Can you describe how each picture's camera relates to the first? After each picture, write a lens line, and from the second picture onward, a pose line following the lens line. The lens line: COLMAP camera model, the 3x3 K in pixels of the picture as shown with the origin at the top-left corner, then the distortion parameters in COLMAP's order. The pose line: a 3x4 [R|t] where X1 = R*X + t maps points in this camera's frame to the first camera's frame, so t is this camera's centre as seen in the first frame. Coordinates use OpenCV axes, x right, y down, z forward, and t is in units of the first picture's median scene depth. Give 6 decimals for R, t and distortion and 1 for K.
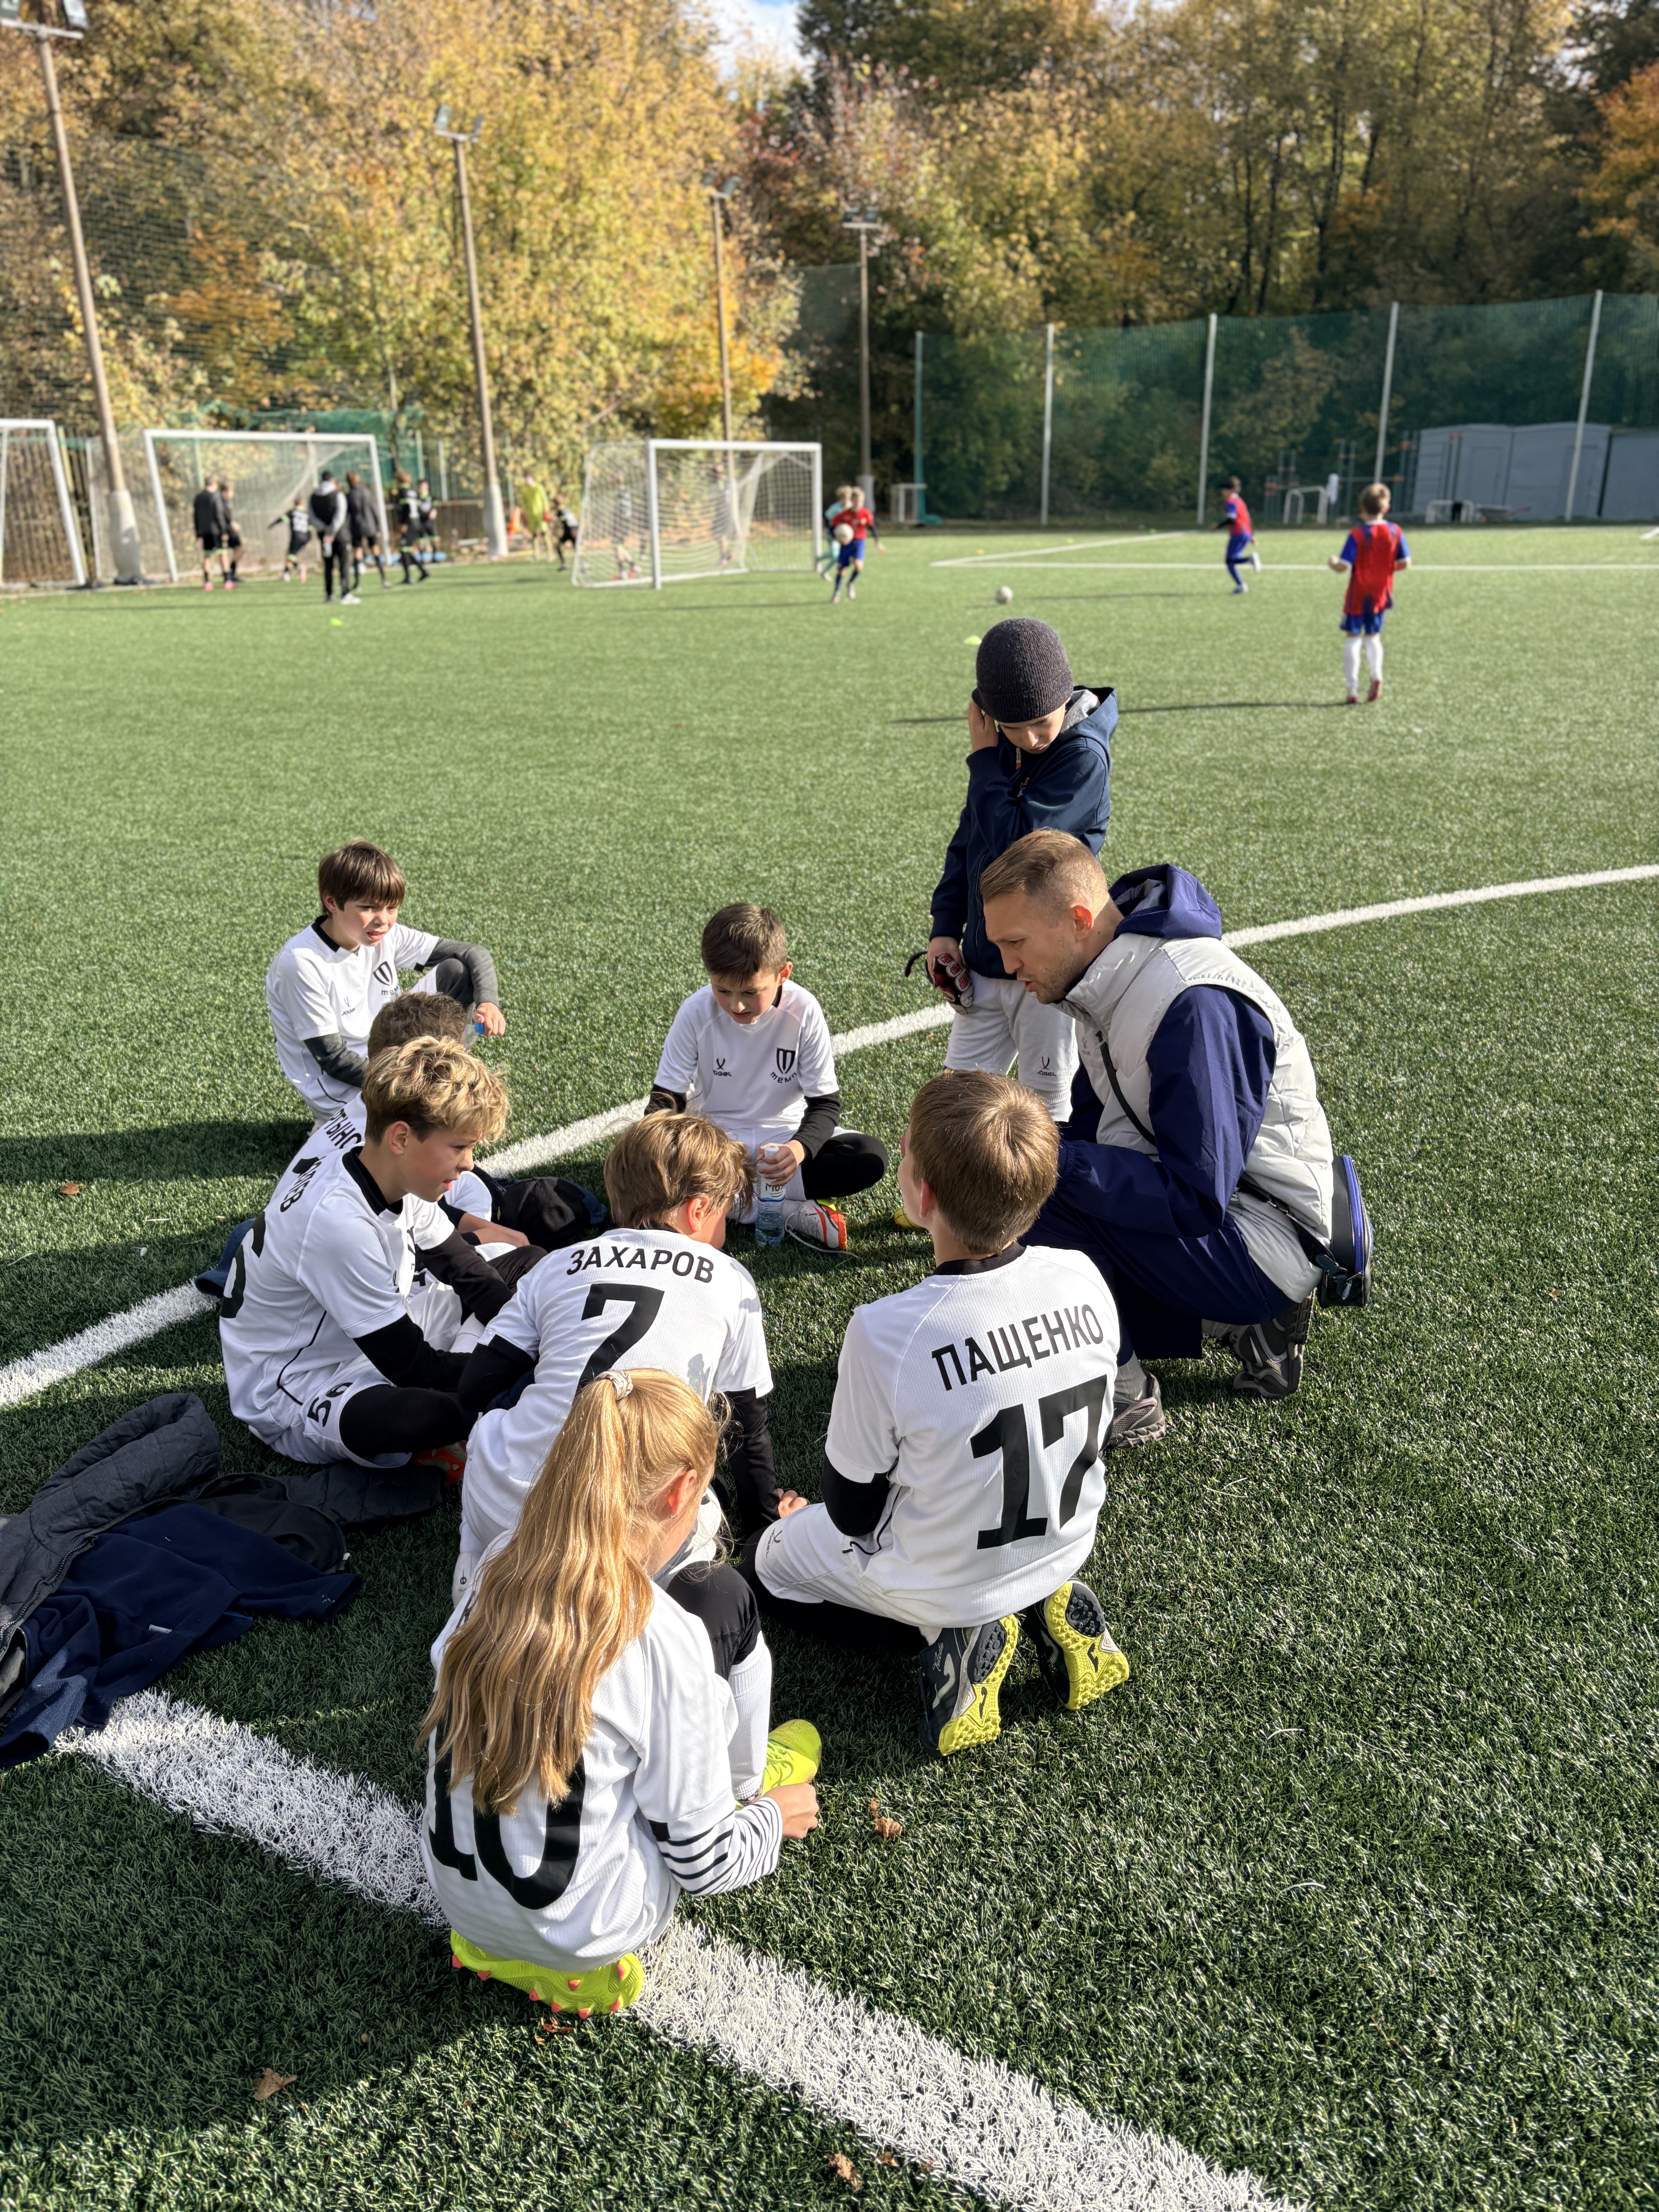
lens RADIAL K [[1653.8, 0, 829.5], [0, 1653.8, 1106.0], [0, 0, 1]] dist [0.048537, -0.043330]
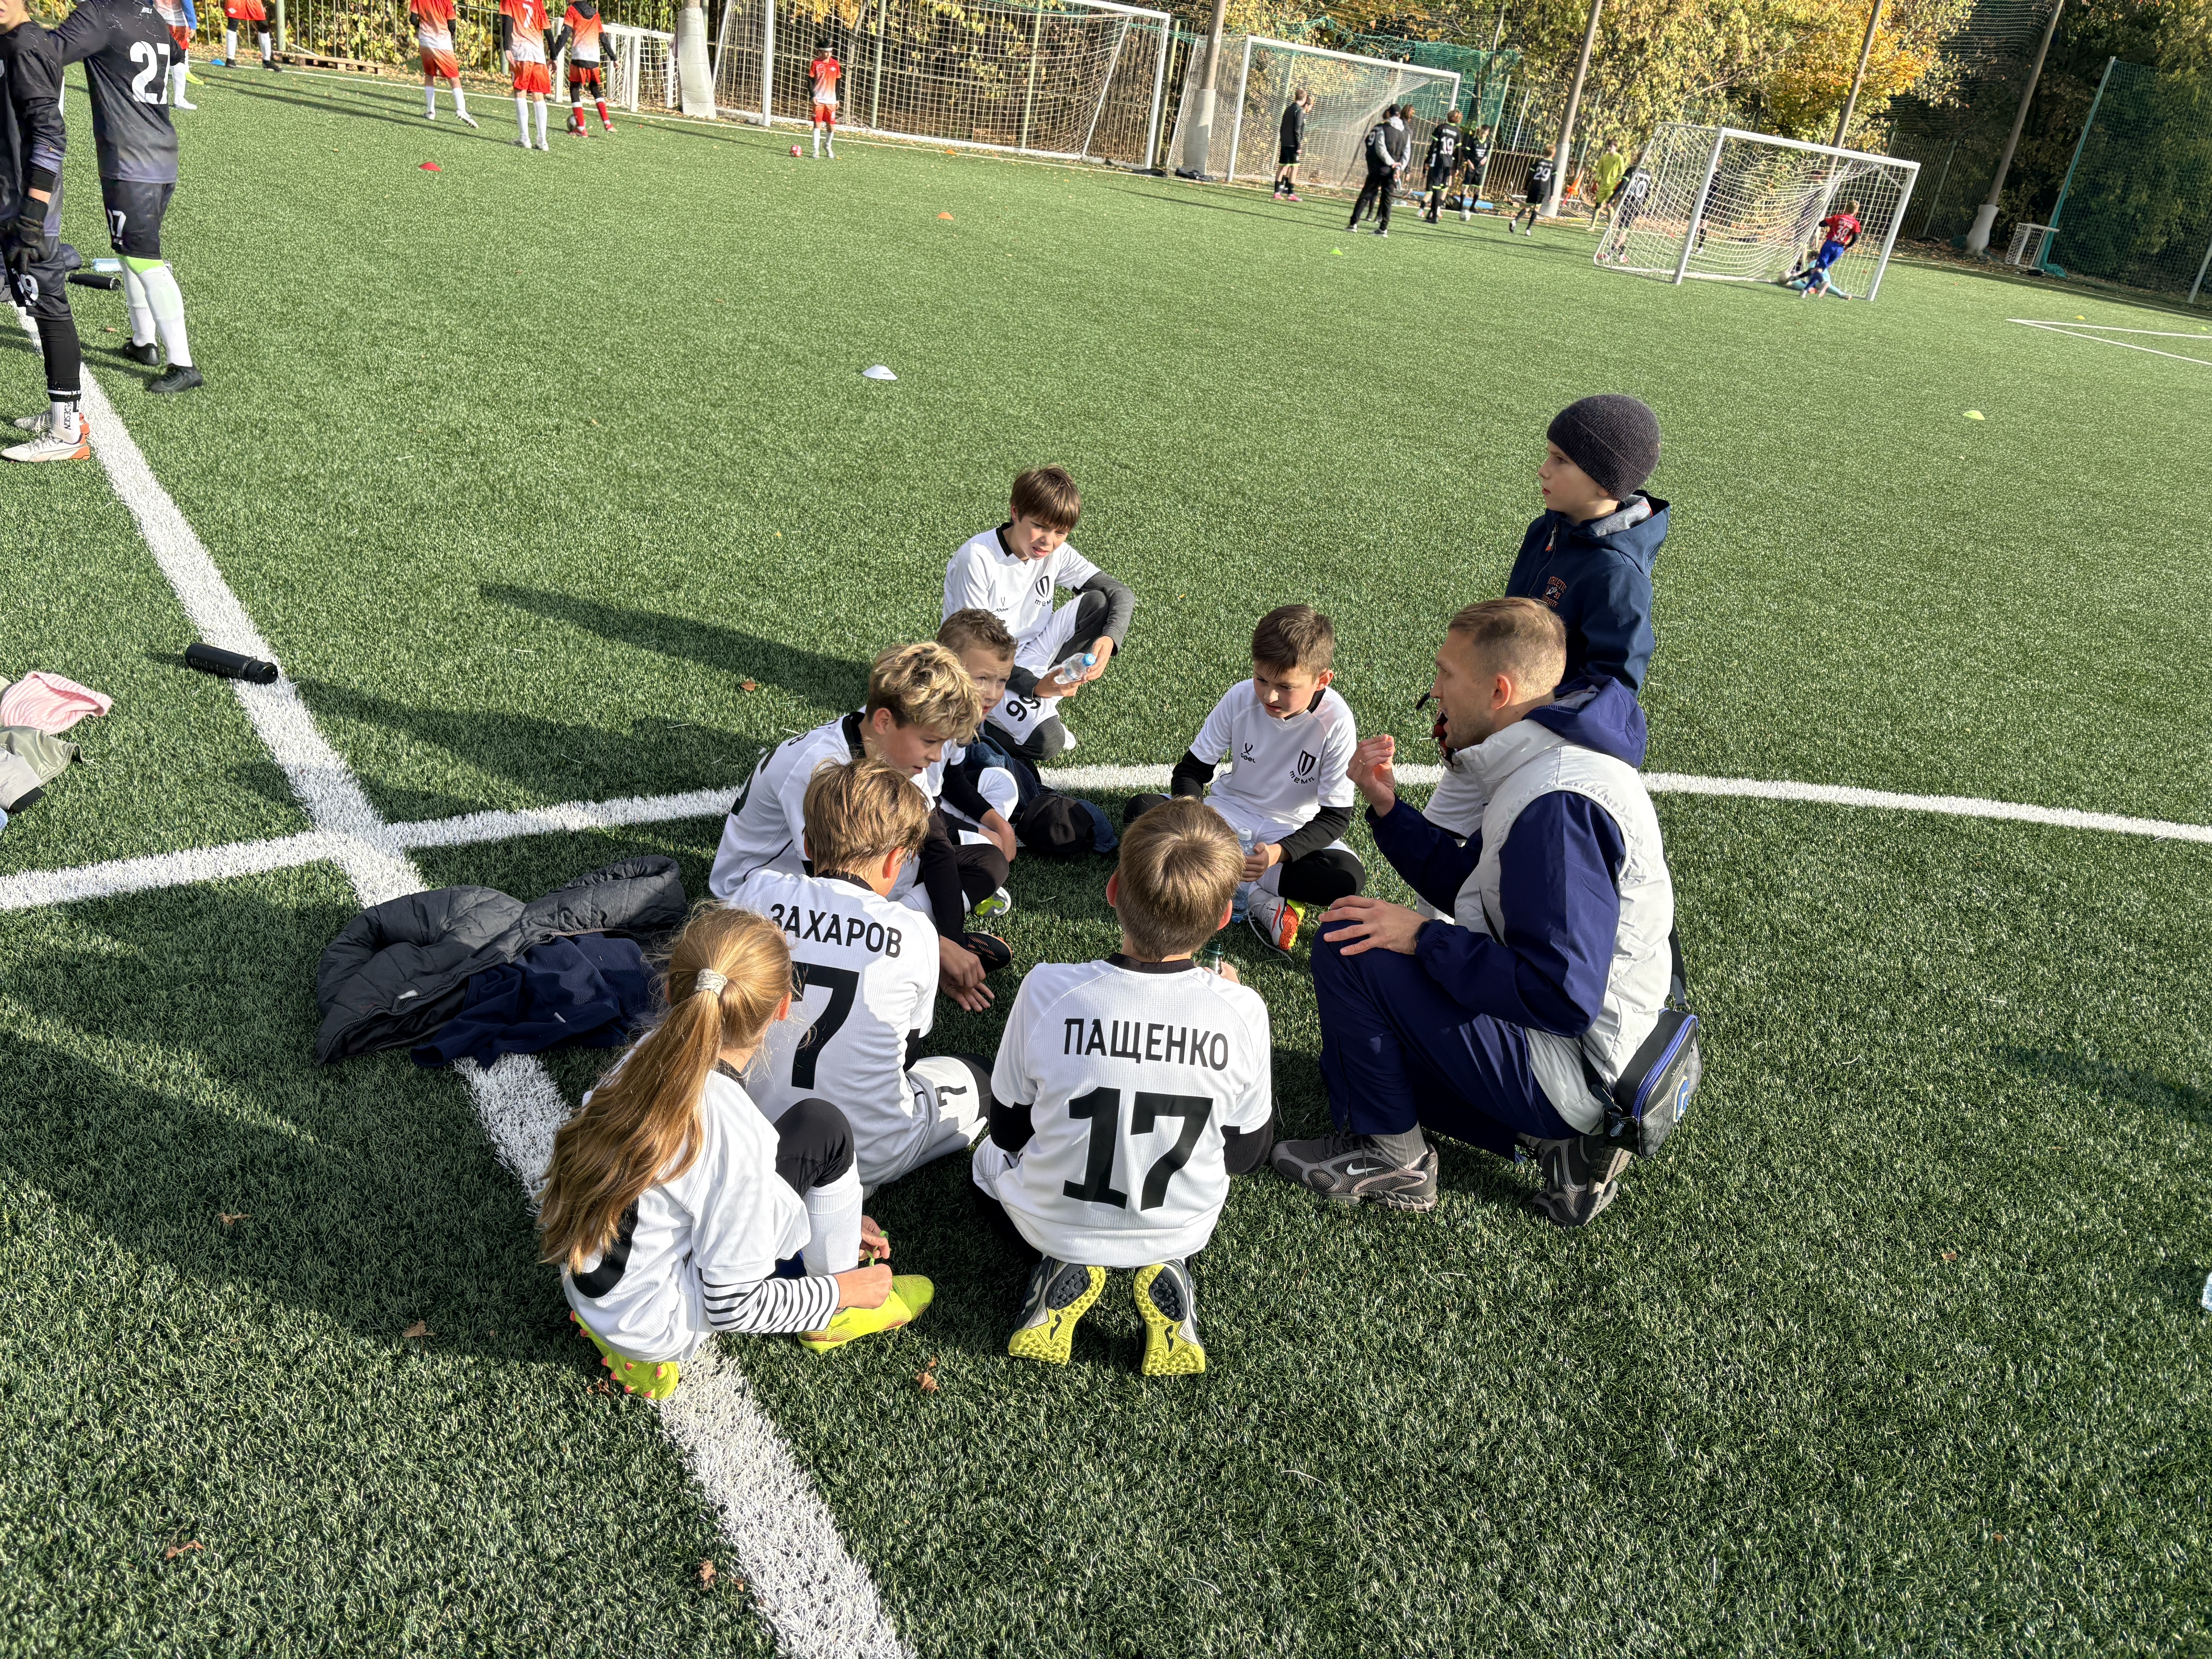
lens RADIAL K [[1653.8, 0, 1088.5], [0, 1653.8, 816.9], [0, 0, 1]] dist [0.048537, -0.043330]
pose [[0.881654, 0.321236, -0.345677, 0.374889], [-0.308368, 0.946685, 0.093253, -0.085872], [0.357204, 0.024379, 0.933708, -0.071358]]
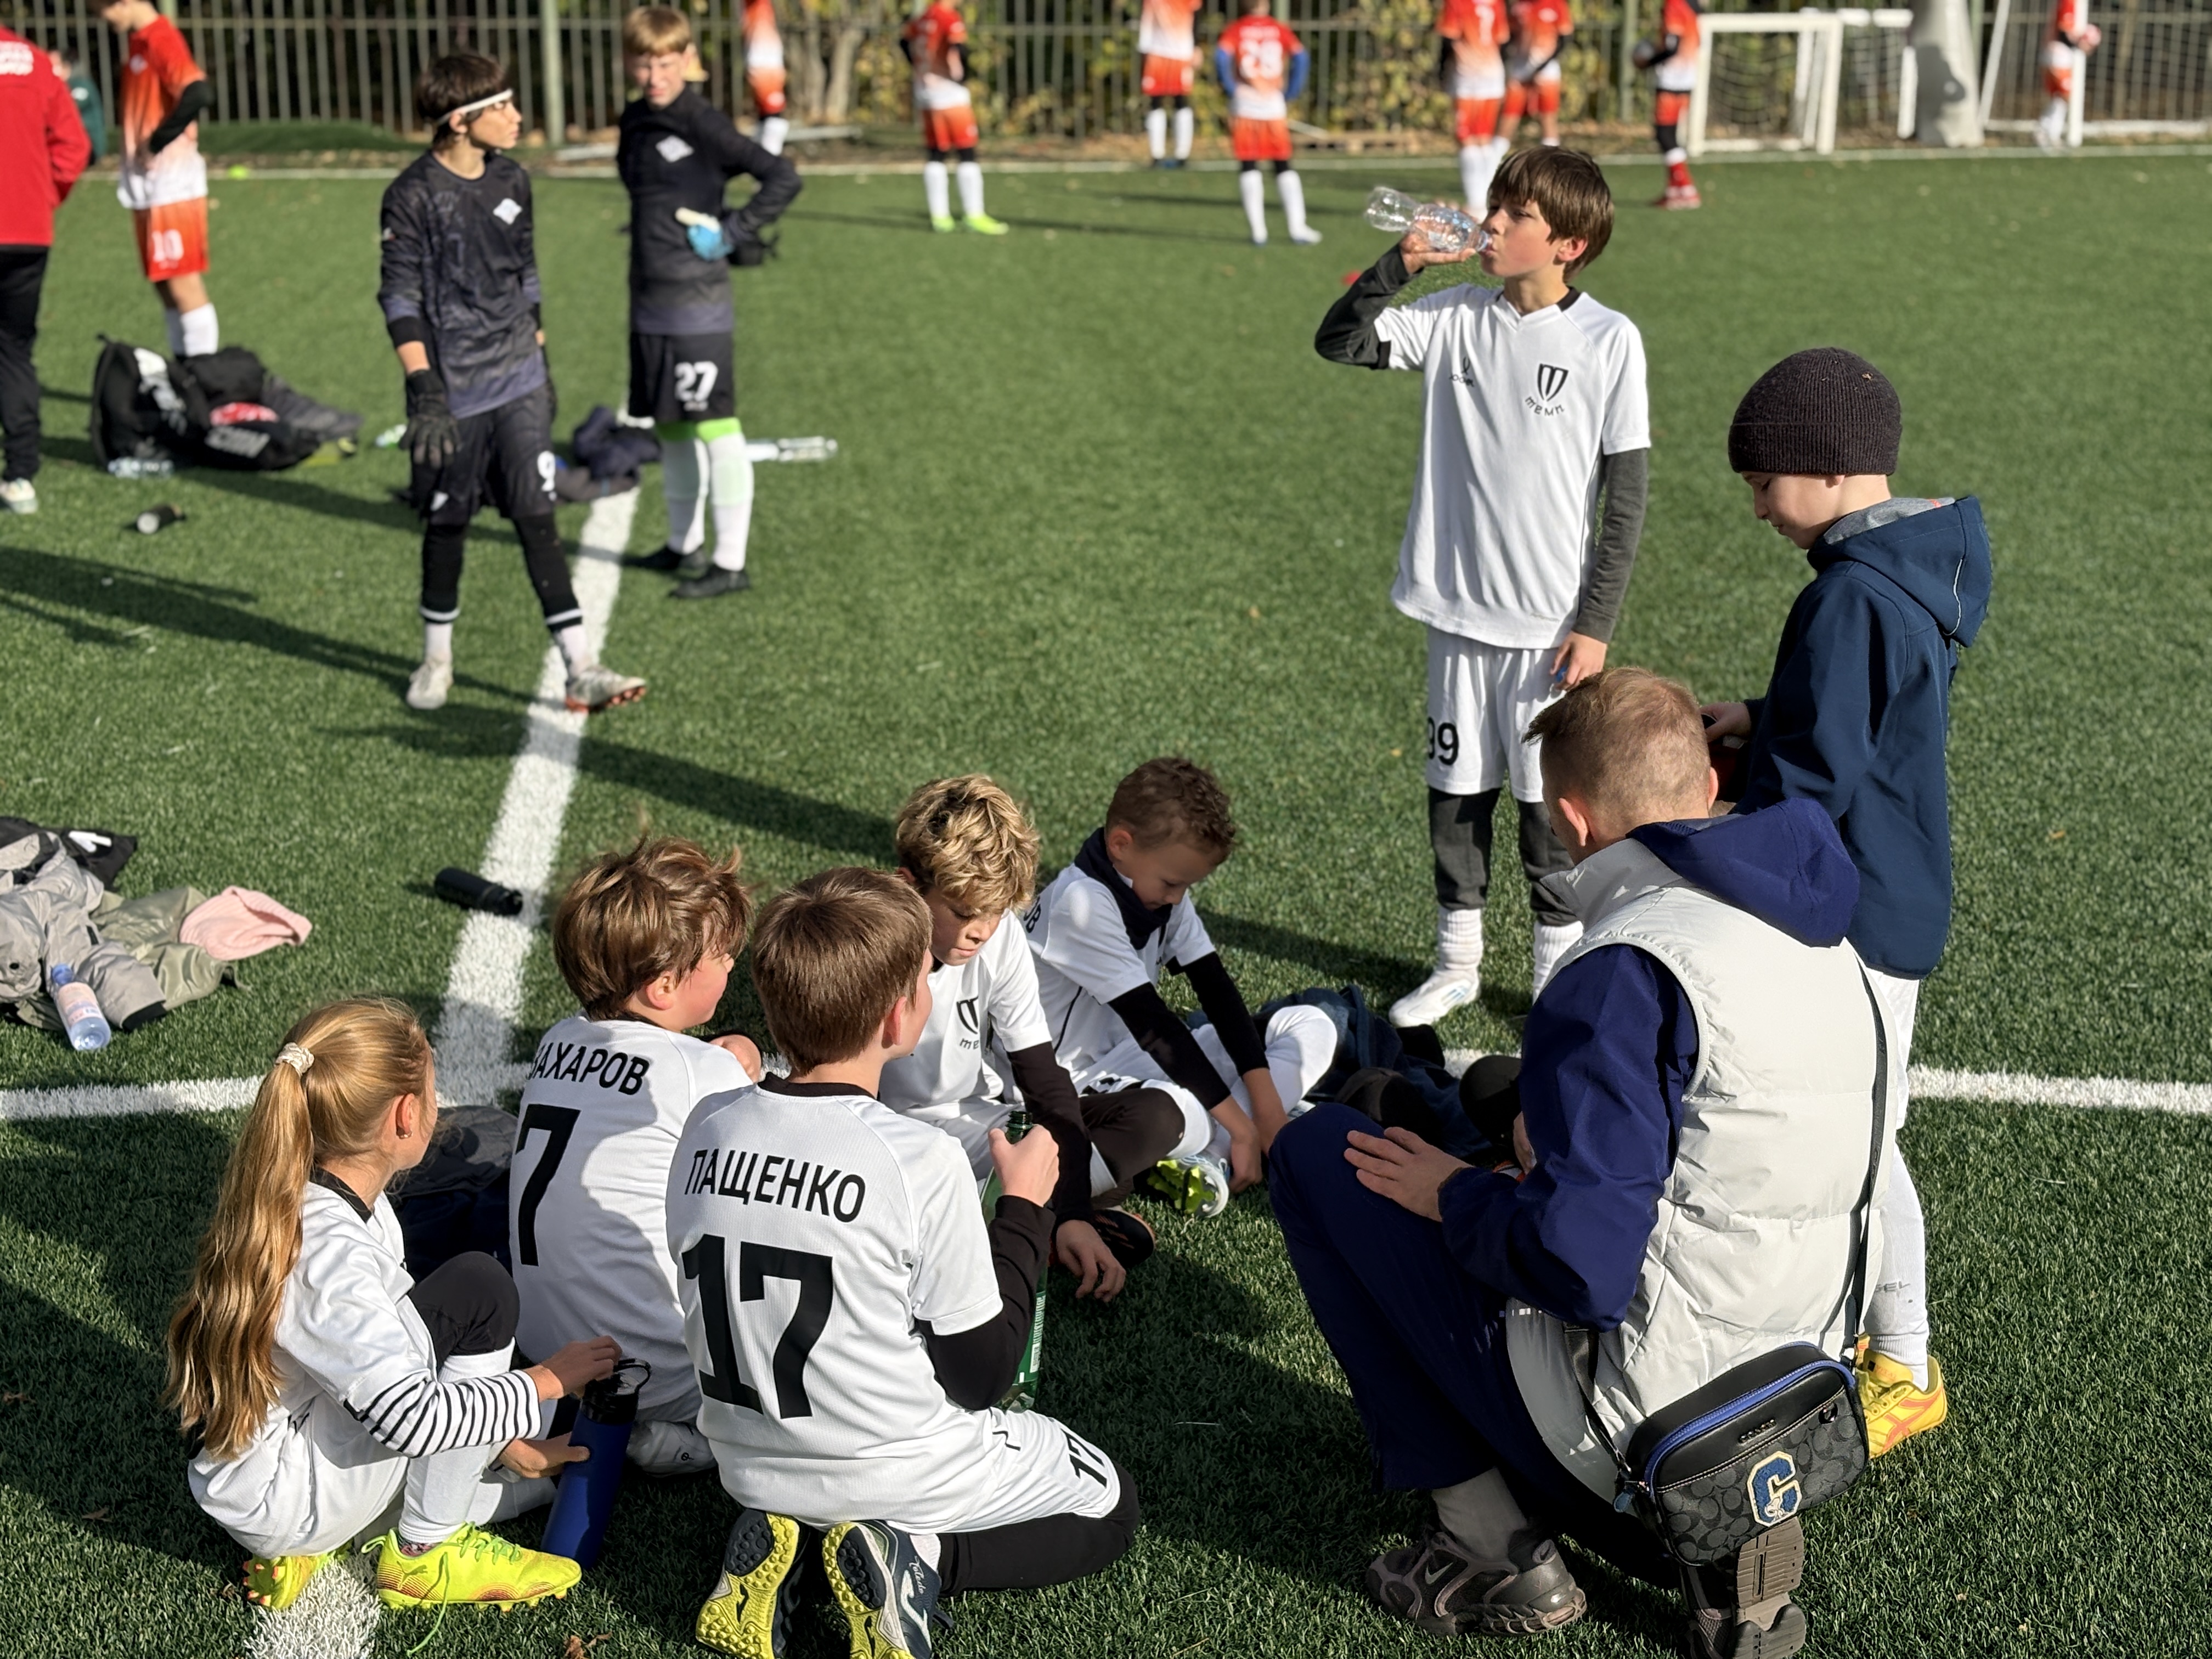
lens RADIAL K [[3304.1, 0, 1106.0], [0, 3304.1, 829.5], [0, 0, 1]] dist [-0.044722, -0.055477]
pose [[0.555345, 0.226264, -0.800248, 1.378611], [-0.289042, 0.954799, 0.069377, -0.181876], [0.779774, 0.192777, 0.595643, 0.058279]]
